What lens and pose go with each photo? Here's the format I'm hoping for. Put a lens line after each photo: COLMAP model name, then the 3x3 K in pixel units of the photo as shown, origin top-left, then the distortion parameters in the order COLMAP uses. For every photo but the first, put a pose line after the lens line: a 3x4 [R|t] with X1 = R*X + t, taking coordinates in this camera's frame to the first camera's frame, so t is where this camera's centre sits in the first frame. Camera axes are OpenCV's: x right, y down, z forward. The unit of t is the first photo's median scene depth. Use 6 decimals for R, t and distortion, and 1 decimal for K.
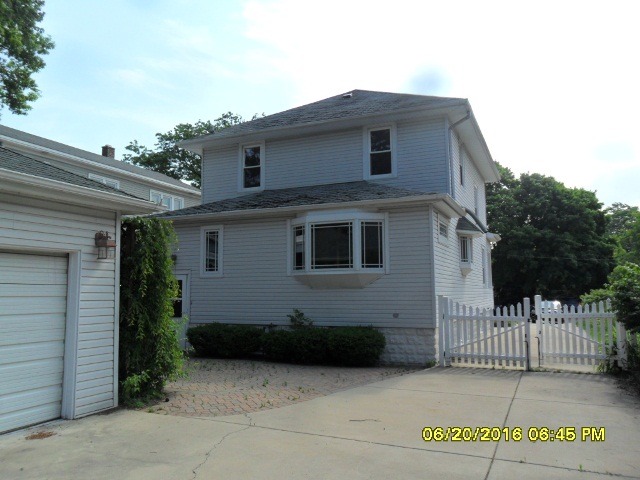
lens RADIAL K [[512.5, 0, 320.0], [0, 512.5, 240.0], [0, 0, 1]] dist [-0.018175, -0.007066]
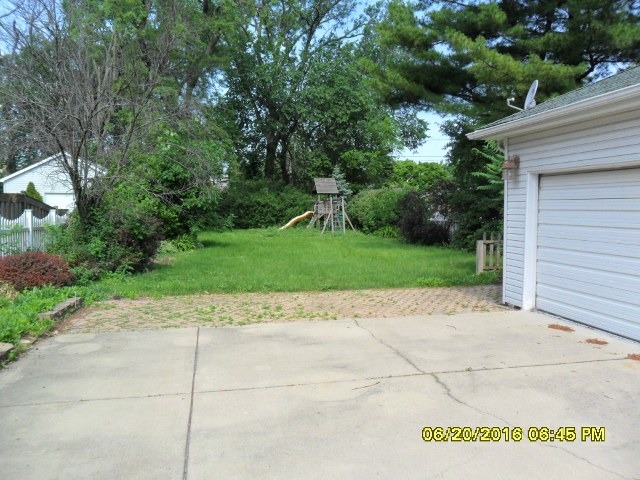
lens RADIAL K [[512.5, 0, 320.0], [0, 512.5, 240.0], [0, 0, 1]] dist [-0.018175, -0.007066]
pose [[-0.810592, 0.039337, -0.584289, 0.518408], [0.059236, 0.998132, -0.014981, 0.145693], [0.582608, -0.046755, -0.811408, 1.447497]]
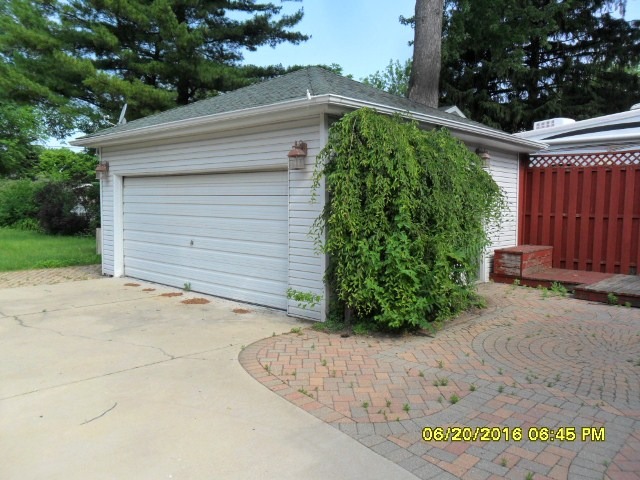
lens RADIAL K [[512.5, 0, 320.0], [0, 512.5, 240.0], [0, 0, 1]] dist [-0.018175, -0.007066]
pose [[-0.314263, 0.067046, -0.946965, 0.656161], [0.080020, 0.995824, 0.043950, 0.169006], [0.945957, -0.061965, -0.318316, 1.702887]]
